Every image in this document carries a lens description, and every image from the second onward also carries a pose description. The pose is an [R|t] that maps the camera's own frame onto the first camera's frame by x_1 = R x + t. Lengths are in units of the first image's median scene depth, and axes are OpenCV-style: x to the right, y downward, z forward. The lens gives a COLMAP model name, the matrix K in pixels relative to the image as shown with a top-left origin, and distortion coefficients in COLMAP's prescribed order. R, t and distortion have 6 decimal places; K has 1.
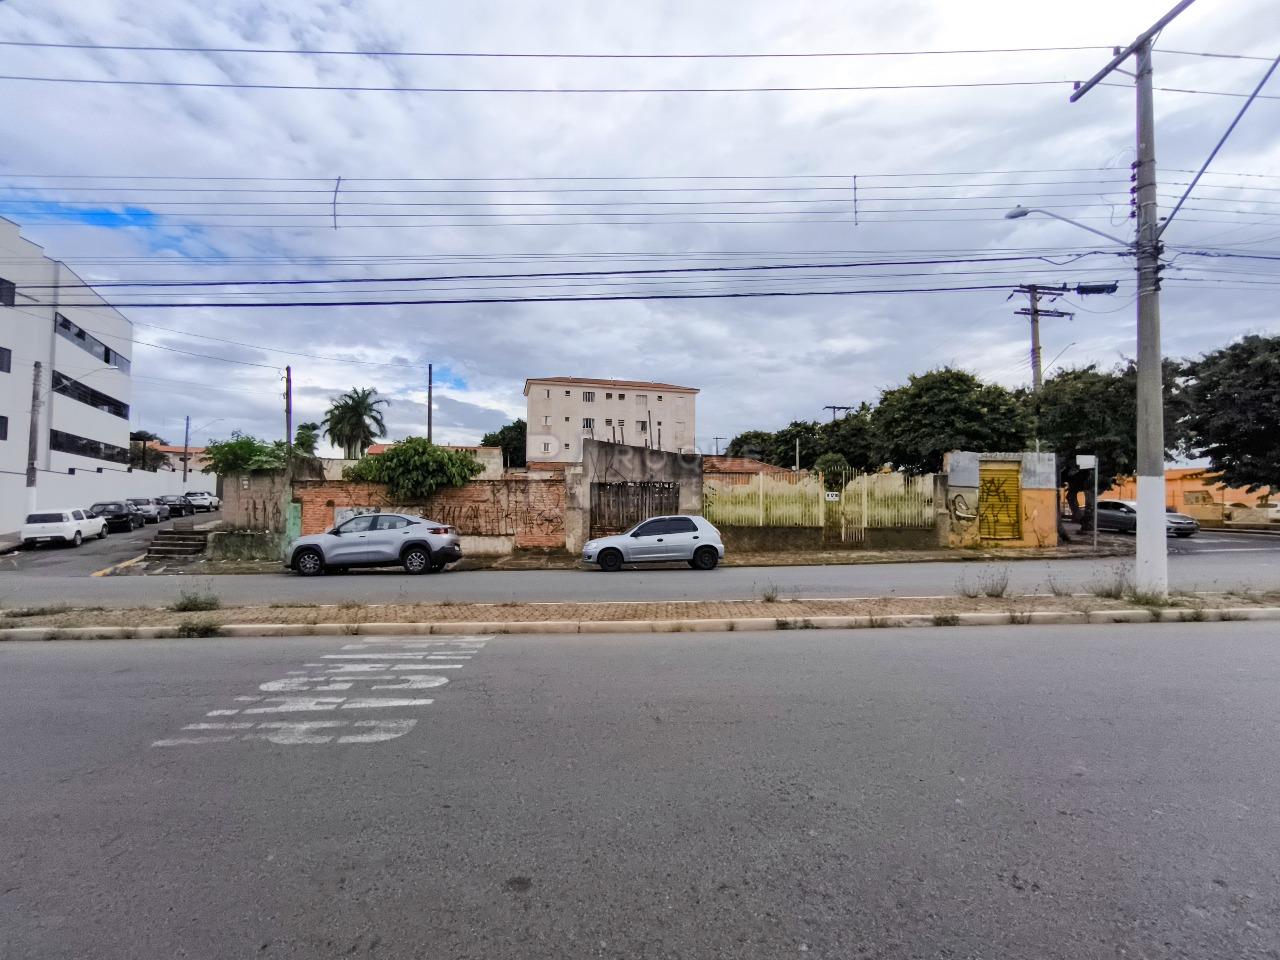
lens RADIAL K [[579.7, 0, 601.8], [0, 579.7, 489.4], [0, 0, 1]] dist [-0.002626, -0.000555]
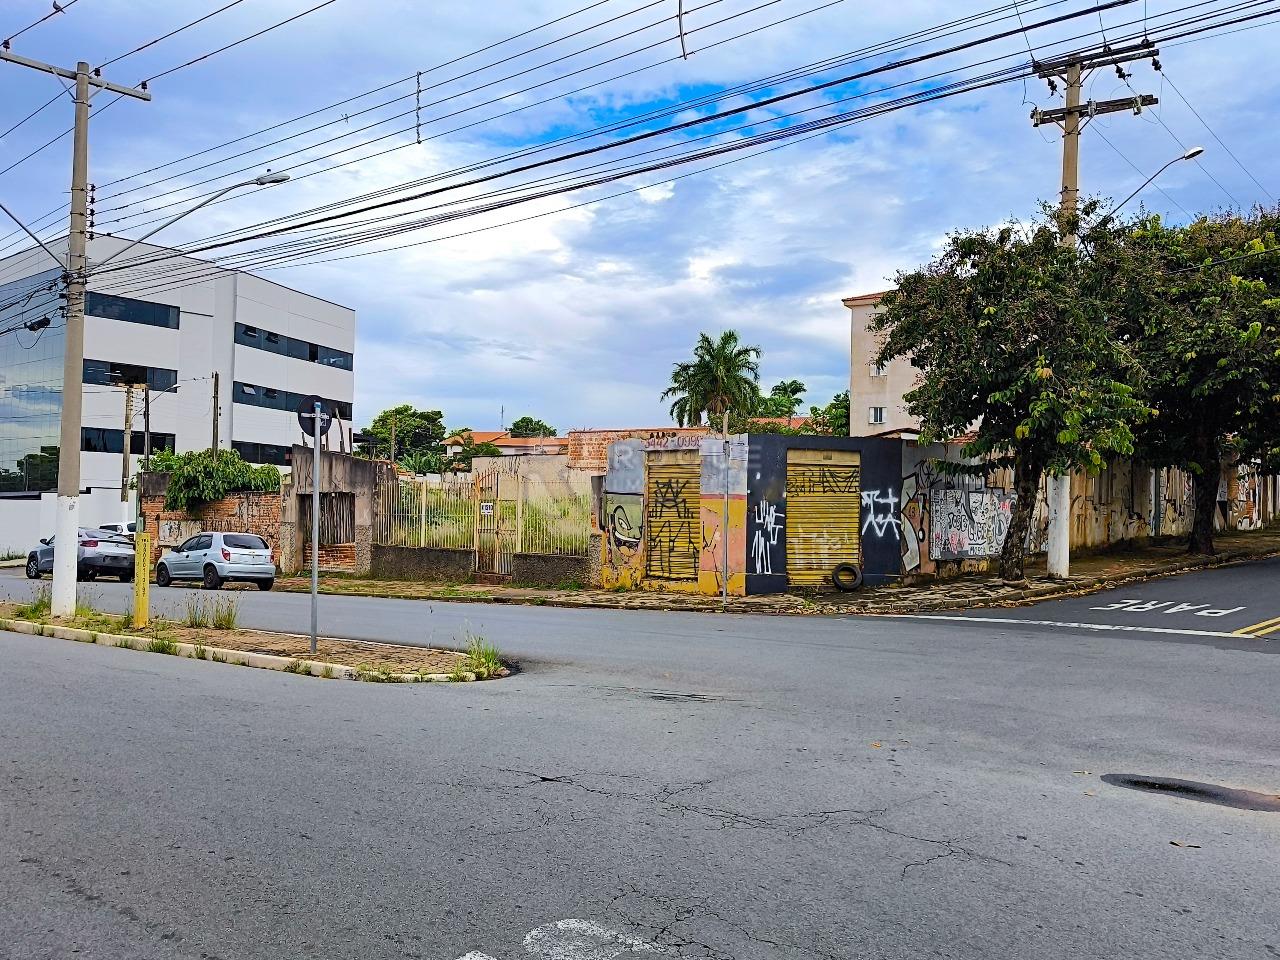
lens RADIAL K [[1084.2, 0, 622.8], [0, 1084.2, 469.2], [0, 0, 1]] dist [0.069297, -0.004054]
pose [[0.734721, -0.025890, -0.677876, 0.883022], [0.016692, 0.999659, -0.020089, -0.004520], [0.678164, 0.003445, 0.734902, 0.078785]]
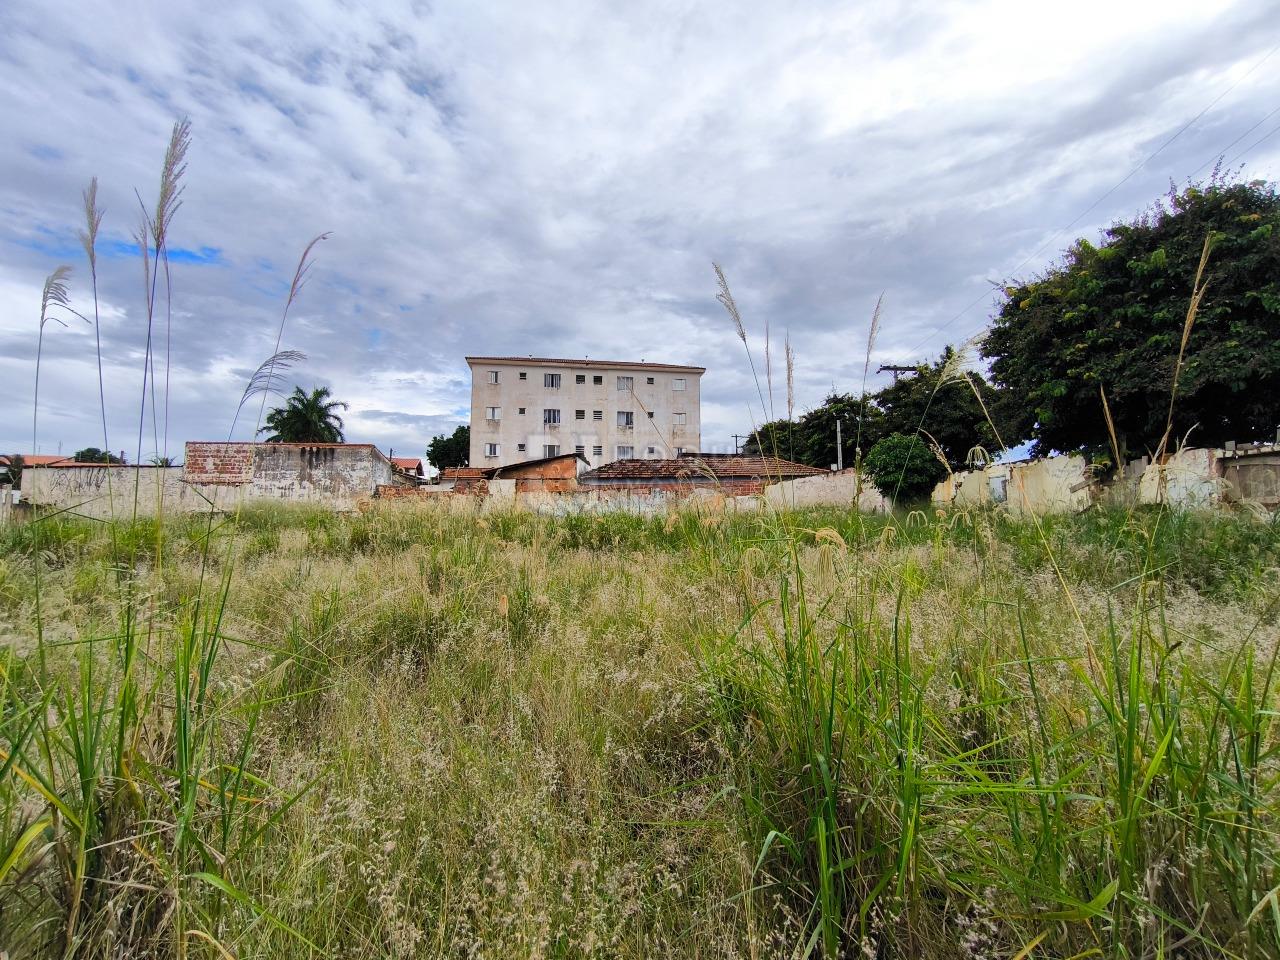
lens RADIAL K [[553.6, 0, 639.8], [0, 553.6, 476.5], [0, 0, 1]] dist [-0.012155, 0.007228]
pose [[0.999141, -0.017002, -0.037803, 0.225168], [0.014984, 0.998480, -0.053045, 0.001353], [0.038647, 0.052433, 0.997876, 0.617611]]
